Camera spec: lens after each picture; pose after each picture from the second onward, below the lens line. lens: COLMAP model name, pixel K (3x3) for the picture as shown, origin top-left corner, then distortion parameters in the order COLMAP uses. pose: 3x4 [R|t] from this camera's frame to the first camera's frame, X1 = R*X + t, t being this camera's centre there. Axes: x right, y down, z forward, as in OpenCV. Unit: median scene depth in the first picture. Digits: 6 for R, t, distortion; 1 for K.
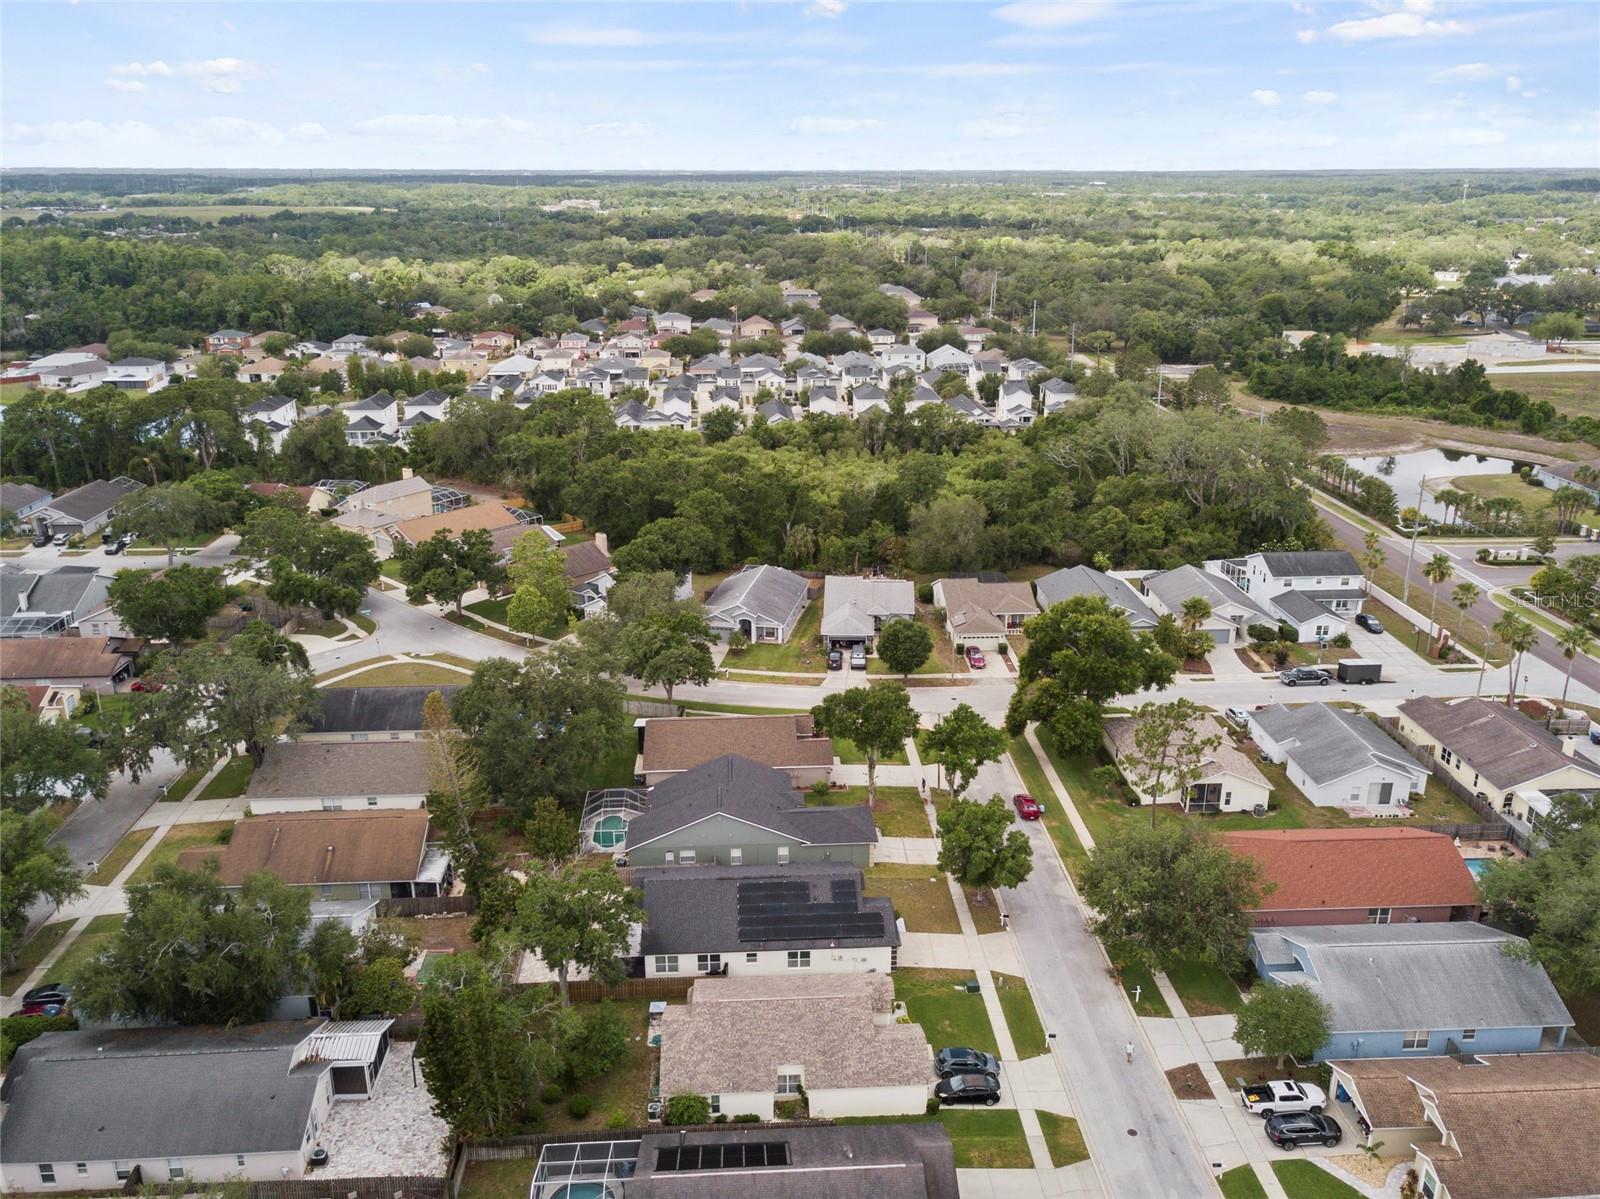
lens RADIAL K [[1218.6, 0, 800.0], [0, 1218.6, 599.5], [0, 0, 1]] dist [0.019453, -0.008293]
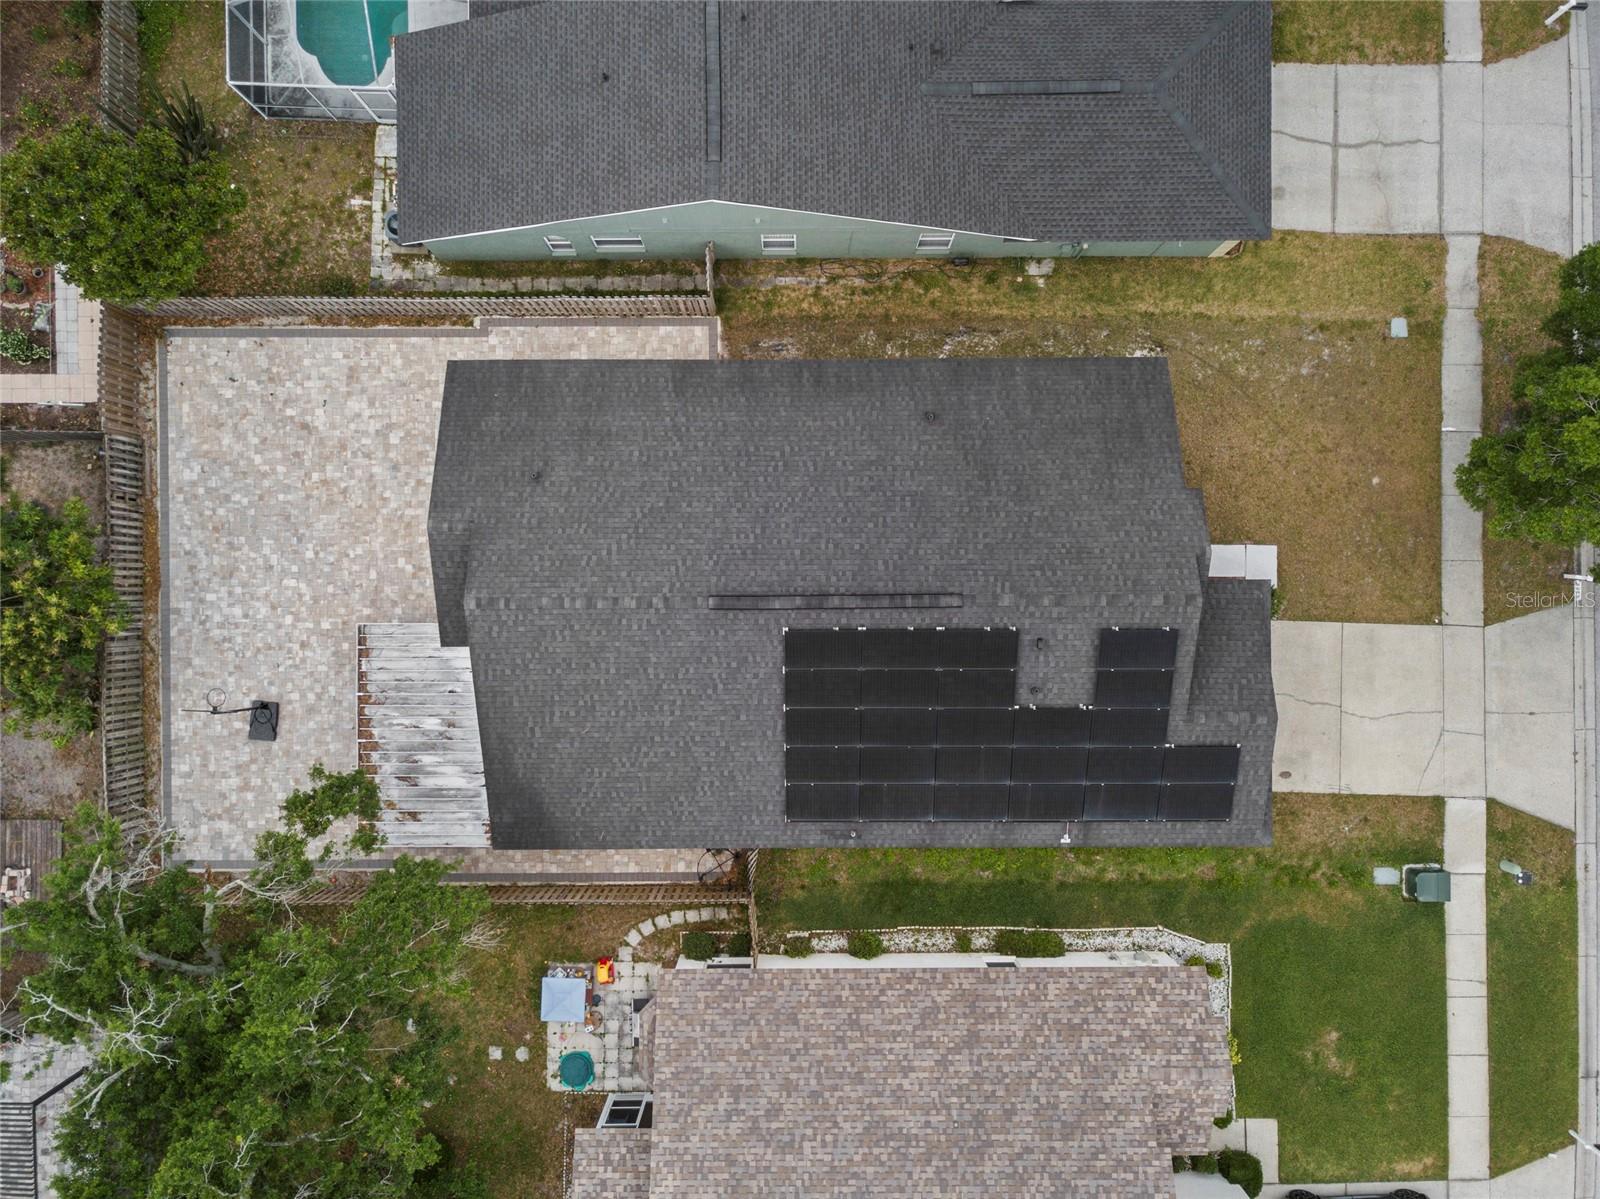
lens RADIAL K [[1204.2, 0, 799.2], [0, 1204.2, 626.2], [0, 0, 1]] dist [-0.003740, 0.000622]
pose [[0.998770, 0.048008, -0.012430, -0.043054], [-0.003826, 0.324495, 0.945880, -0.044149], [0.049444, -0.944668, 0.324280, 0.910681]]
